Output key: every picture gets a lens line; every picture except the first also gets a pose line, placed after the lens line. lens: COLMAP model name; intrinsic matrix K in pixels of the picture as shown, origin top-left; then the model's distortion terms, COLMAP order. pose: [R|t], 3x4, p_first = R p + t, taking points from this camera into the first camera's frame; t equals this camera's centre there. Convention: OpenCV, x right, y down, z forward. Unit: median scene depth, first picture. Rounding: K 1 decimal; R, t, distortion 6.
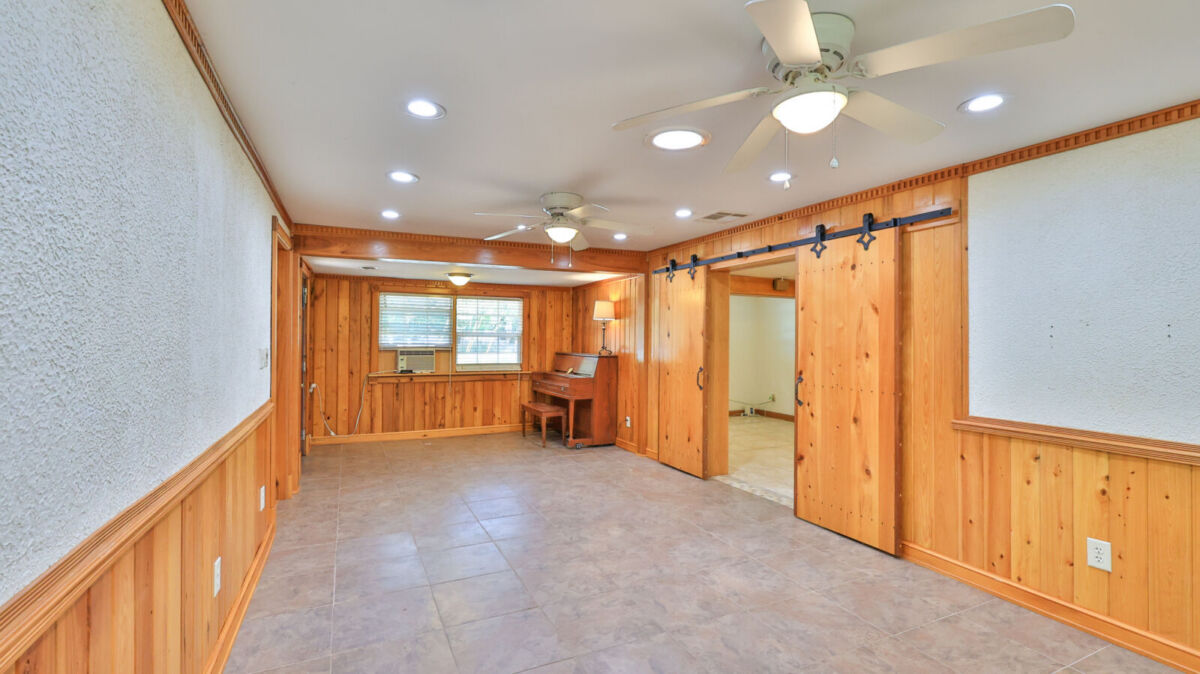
lens RADIAL K [[527.4, 0, 601.4], [0, 527.4, 336.4], [0, 0, 1]] dist [0.001534, 0.000181]
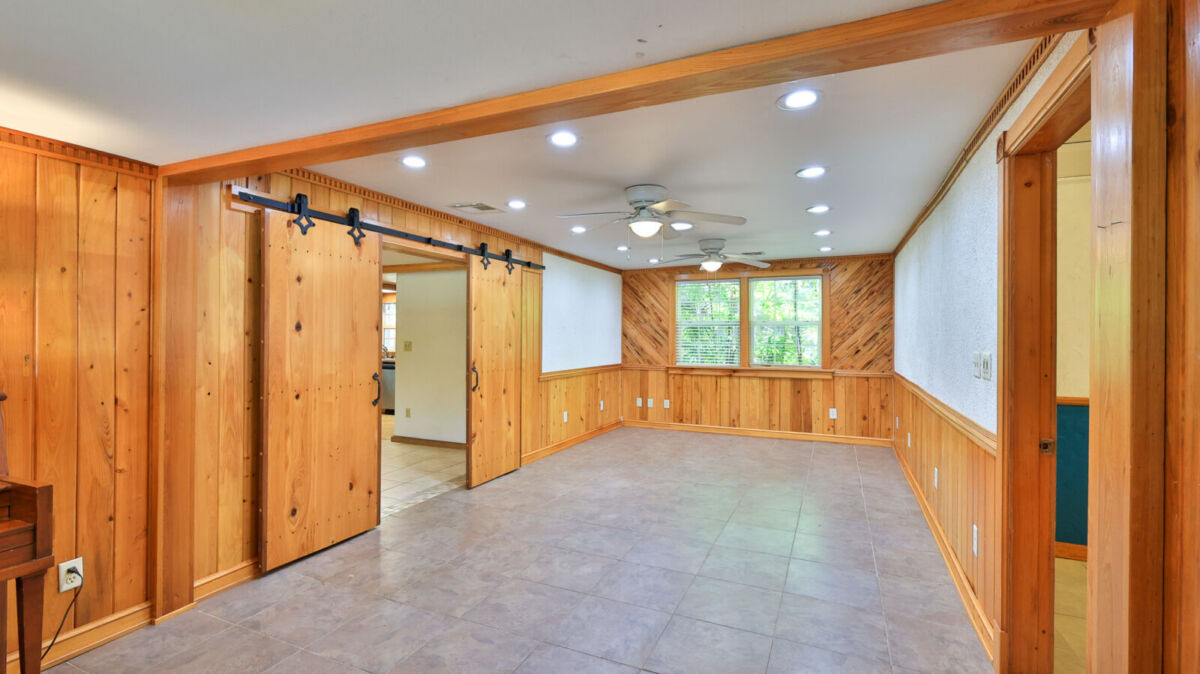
lens RADIAL K [[527.4, 0, 601.4], [0, 527.4, 336.4], [0, 0, 1]] dist [0.001534, 0.000181]
pose [[-0.645691, -0.009413, 0.763541, -0.761881], [-0.010941, 0.999935, 0.003075, 0.003092], [-0.763521, -0.006369, -0.645752, 1.680945]]
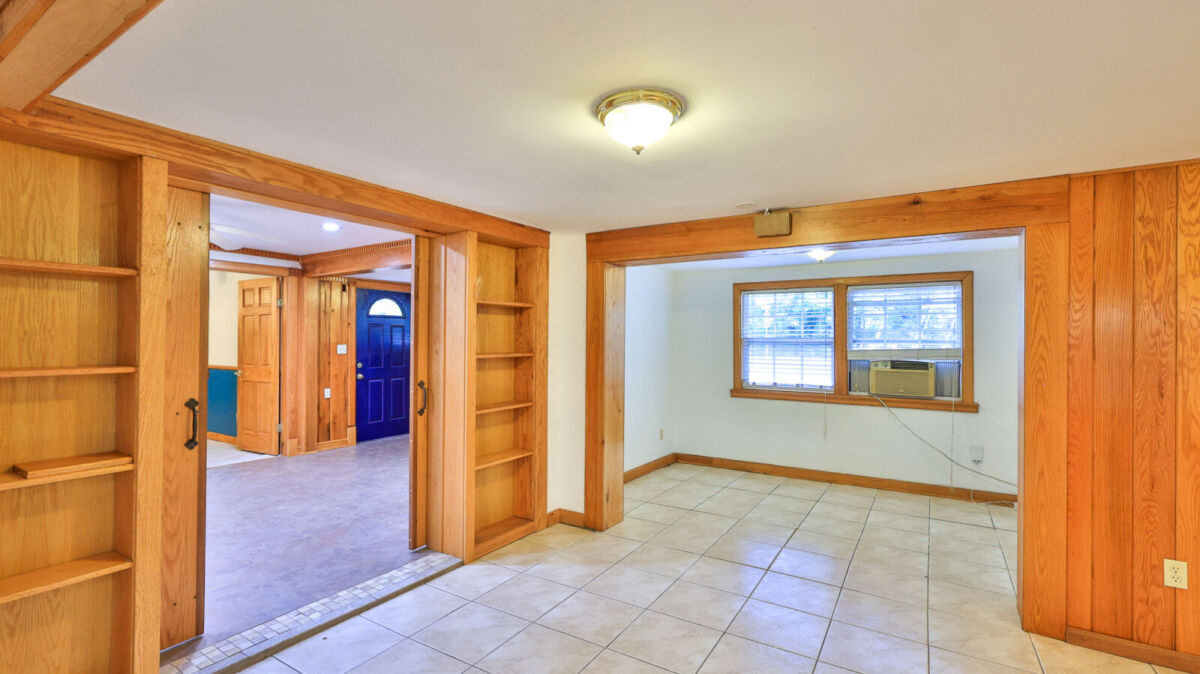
lens RADIAL K [[527.4, 0, 601.4], [0, 527.4, 336.4], [0, 0, 1]] dist [0.001534, 0.000181]
pose [[0.526498, -0.002979, -0.850171, 1.219501], [-0.005142, 0.999964, -0.006688, -0.001245], [0.850161, 0.007893, 0.526464, 1.150393]]
